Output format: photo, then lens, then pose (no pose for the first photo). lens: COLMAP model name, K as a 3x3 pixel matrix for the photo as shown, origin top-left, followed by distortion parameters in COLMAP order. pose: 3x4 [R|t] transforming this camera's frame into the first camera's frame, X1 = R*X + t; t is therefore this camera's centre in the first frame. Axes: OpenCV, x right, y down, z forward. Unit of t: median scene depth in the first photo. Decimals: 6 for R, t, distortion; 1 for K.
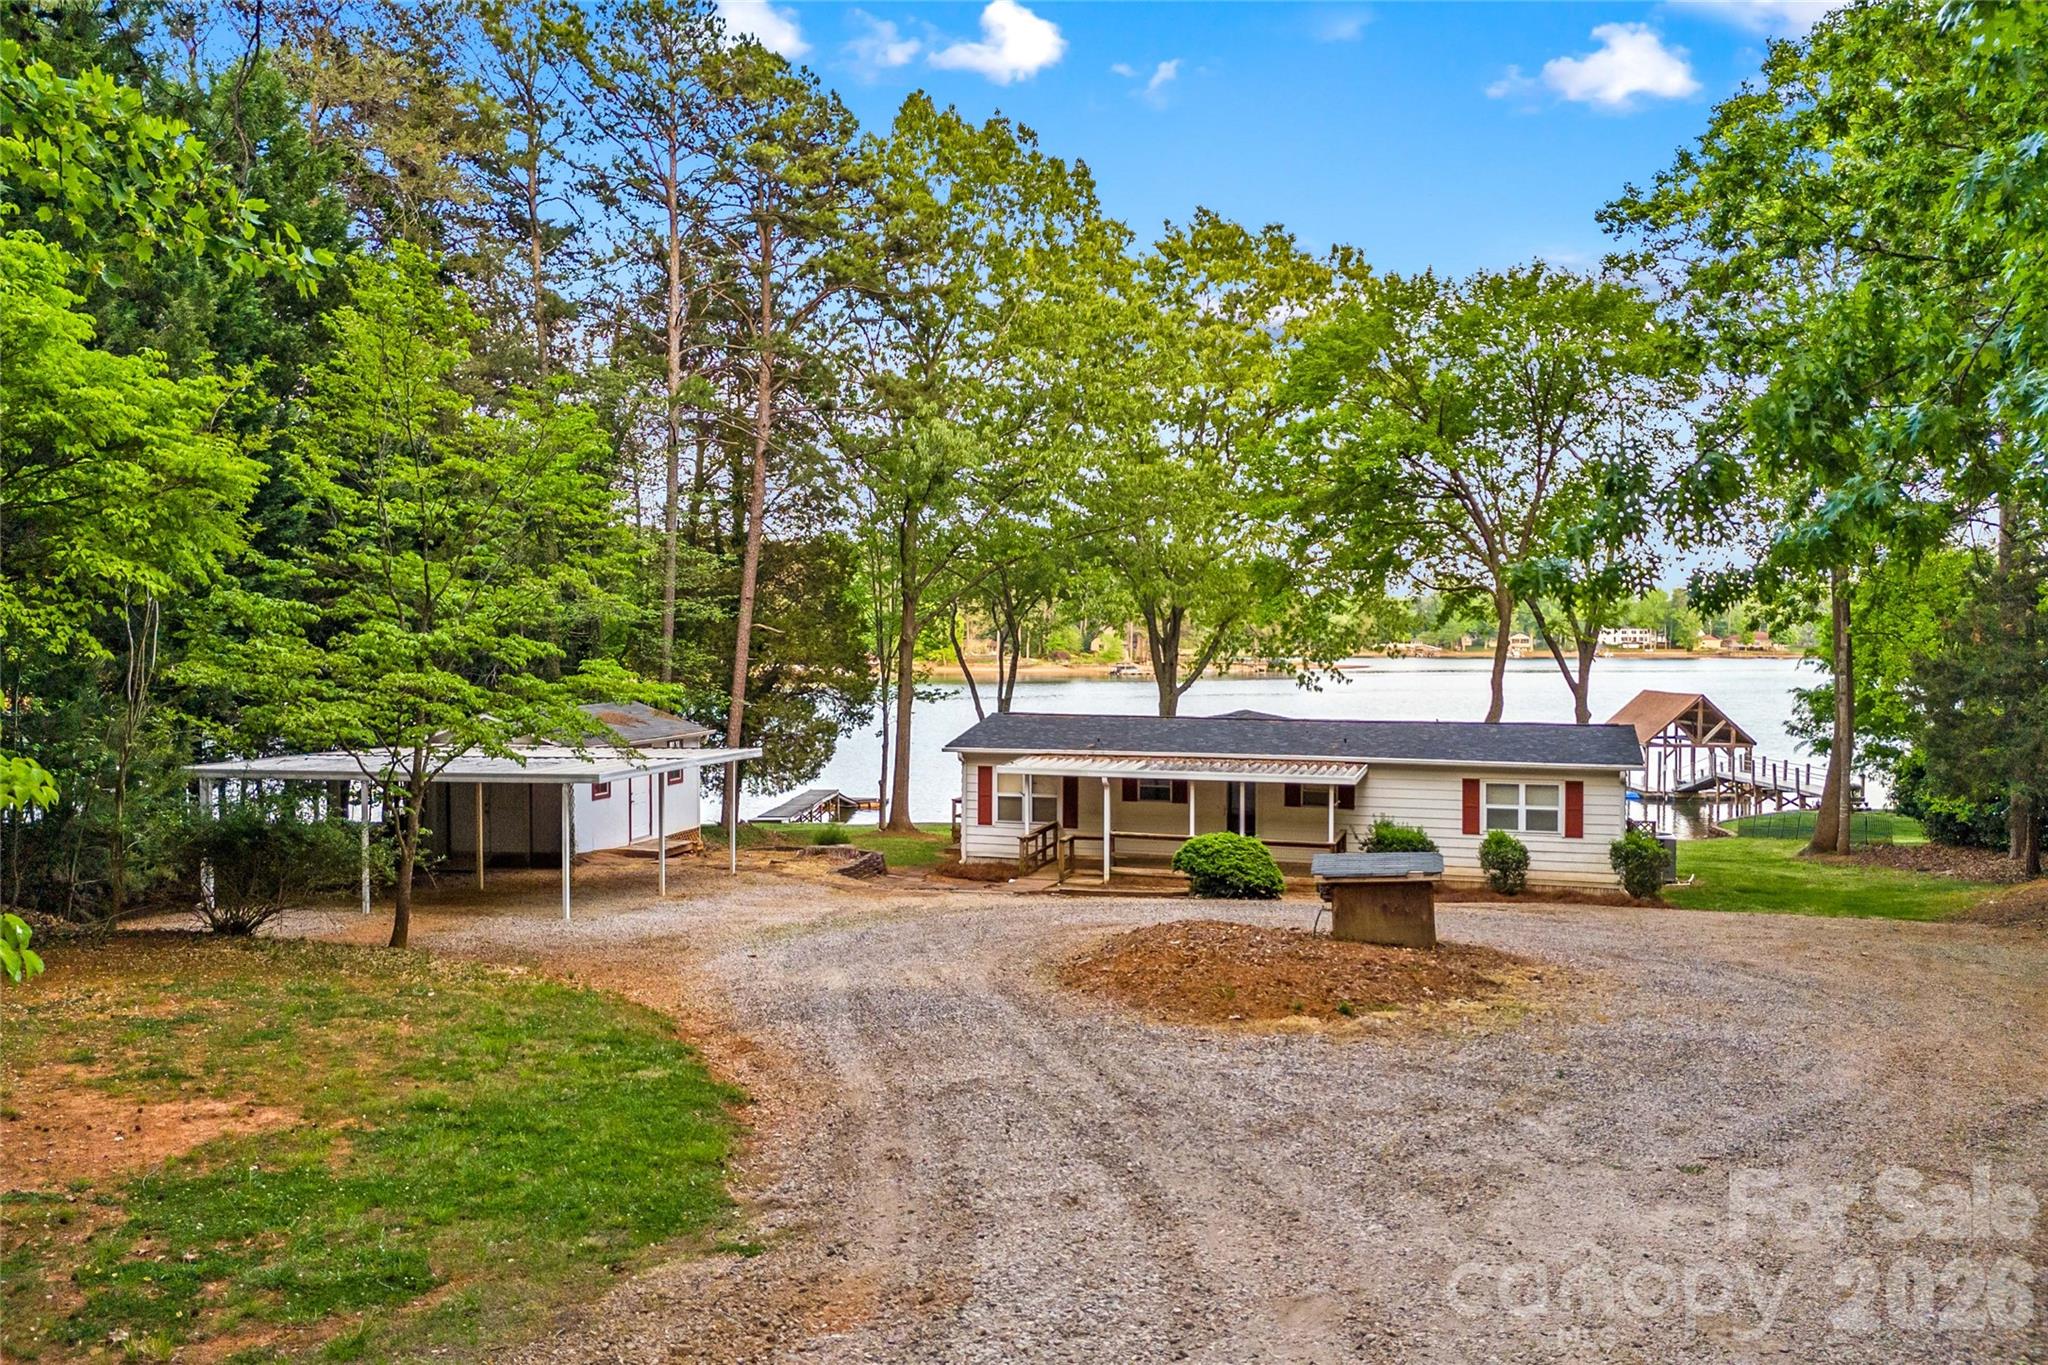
lens RADIAL K [[1441.7, 0, 1024.8], [0, 1441.7, 679.5], [0, 0, 1]] dist [-0.004396, -0.001792]
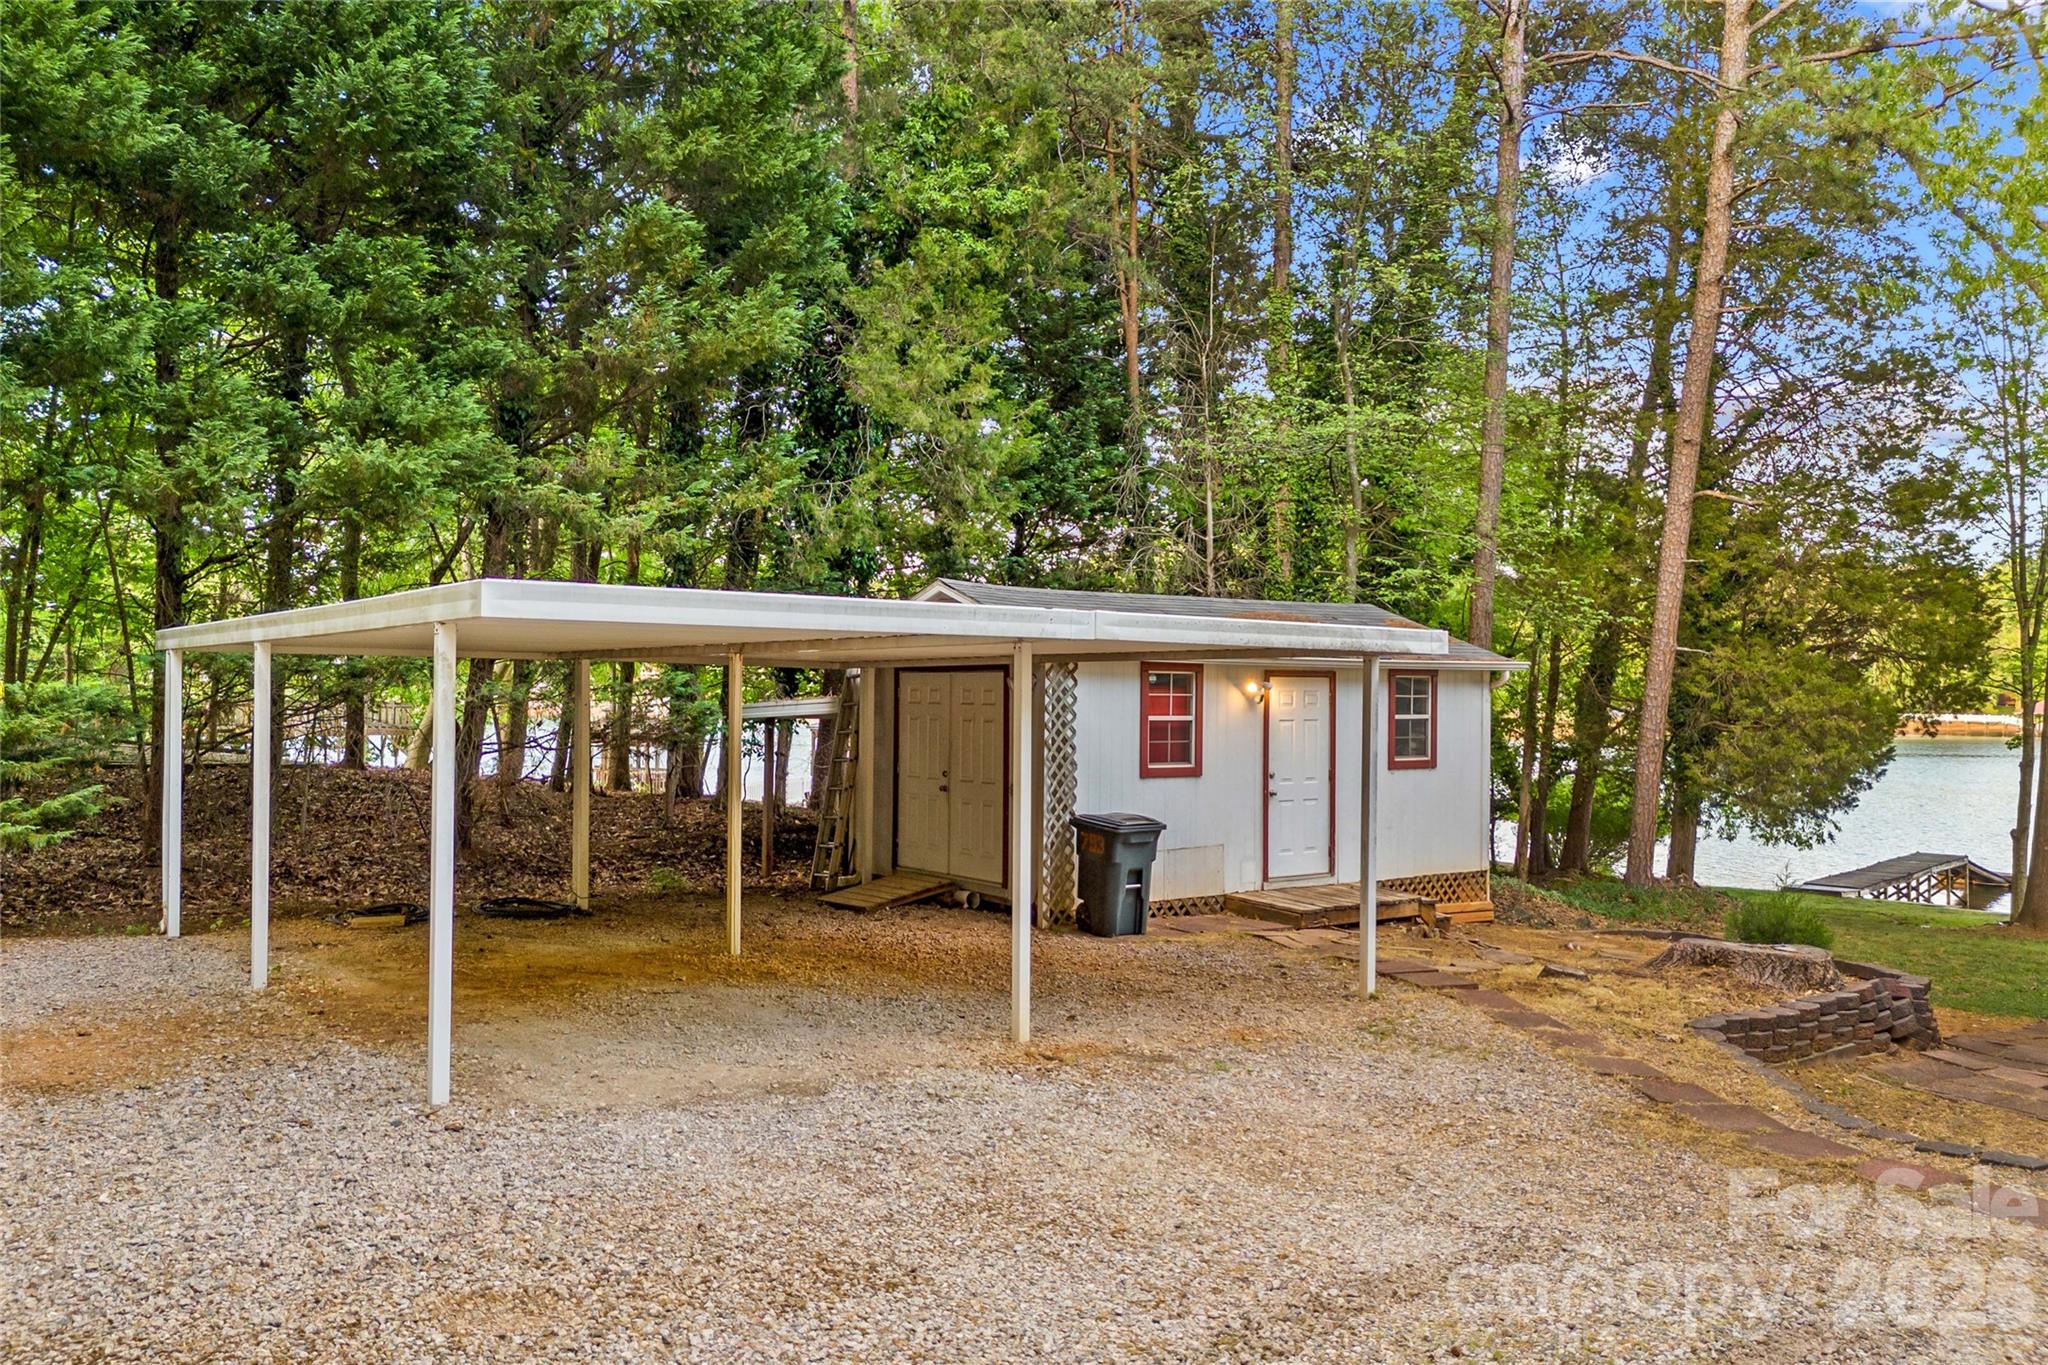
lens RADIAL K [[1441.7, 0, 1024.7], [0, 1441.7, 684.4], [0, 0, 1]] dist [-0.004396, -0.001792]
pose [[0.729516, 0.008869, -0.683907, -0.016009], [-0.031540, 0.999288, -0.020685, 0.059767], [0.683237, 0.036660, 0.729276, 0.591079]]
